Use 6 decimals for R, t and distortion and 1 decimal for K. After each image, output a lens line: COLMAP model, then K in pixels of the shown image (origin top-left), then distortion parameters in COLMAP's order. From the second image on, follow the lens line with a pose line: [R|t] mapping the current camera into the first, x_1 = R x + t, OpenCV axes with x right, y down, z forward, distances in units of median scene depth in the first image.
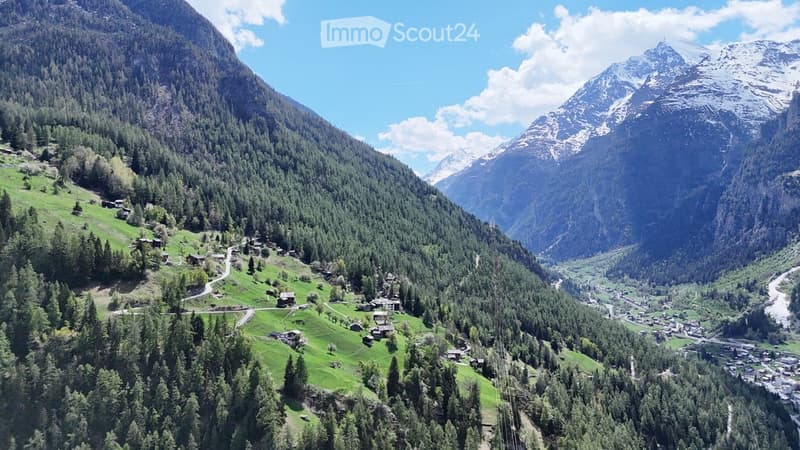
lens RADIAL K [[562.5, 0, 402.8], [0, 562.5, 221.7], [0, 0, 1]] dist [0.050692, -0.028188]
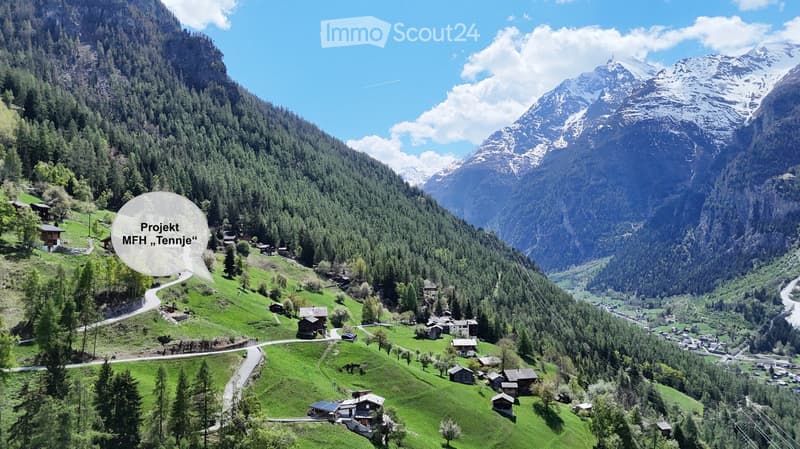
lens RADIAL K [[562.5, 0, 399.9], [0, 562.5, 225.7], [0, 0, 1]] dist [0.050692, -0.028188]
pose [[0.996253, -0.011935, 0.085664, -0.069924], [0.014388, 0.999502, -0.028075, 0.027928], [-0.085286, 0.029202, 0.995928, 0.201280]]
